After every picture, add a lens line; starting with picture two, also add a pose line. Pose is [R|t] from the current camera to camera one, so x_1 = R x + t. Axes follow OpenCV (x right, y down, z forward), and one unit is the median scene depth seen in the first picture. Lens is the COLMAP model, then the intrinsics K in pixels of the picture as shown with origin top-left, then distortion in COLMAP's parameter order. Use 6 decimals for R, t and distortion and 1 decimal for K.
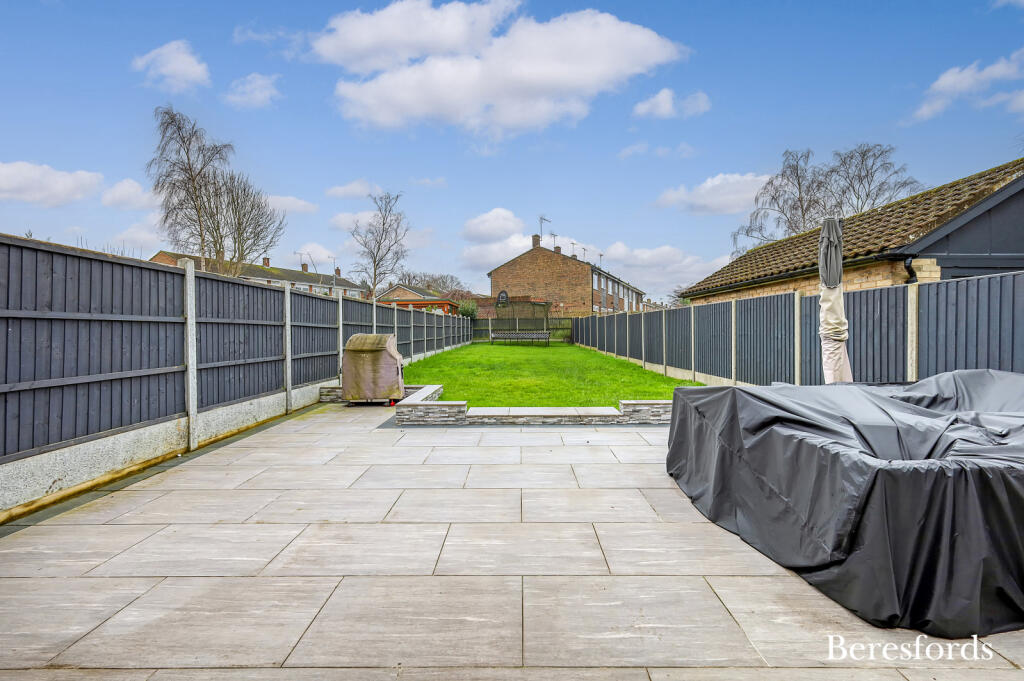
lens RADIAL K [[446.6, 0, 512.4], [0, 446.6, 332.4], [0, 0, 1]] dist [-0.002602, -0.000259]
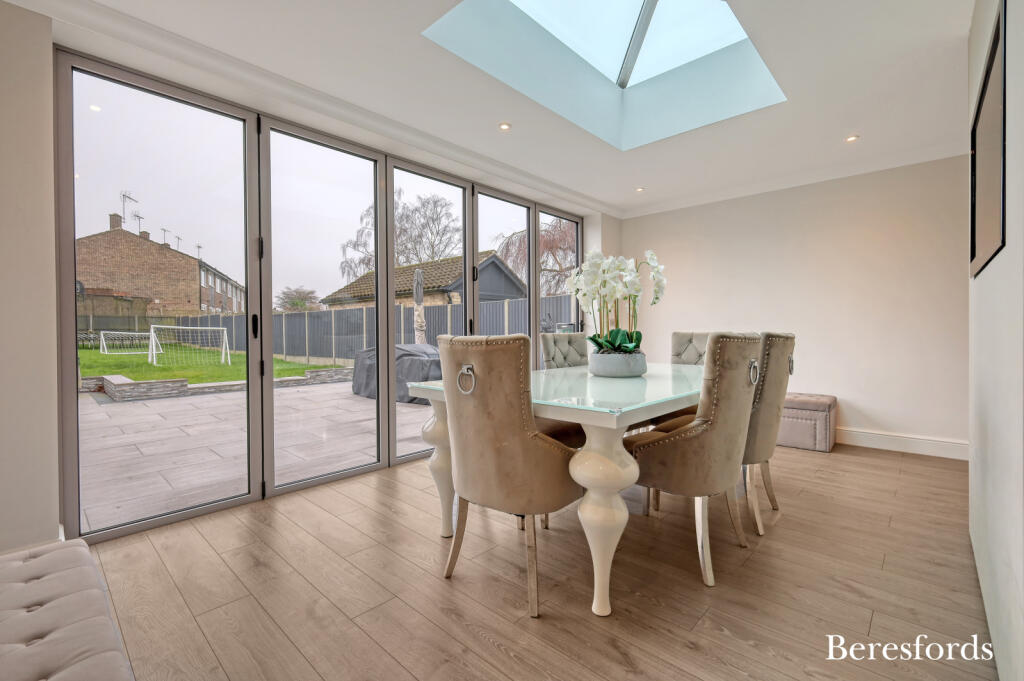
lens RADIAL K [[446.6, 0, 510.0], [0, 446.6, 337.2], [0, 0, 1]] dist [-0.002602, -0.000259]
pose [[0.675105, -0.007683, 0.737682, -0.090523], [0.004253, 0.999970, 0.006523, 0.006874], [-0.737710, -0.001266, 0.675117, -0.121584]]
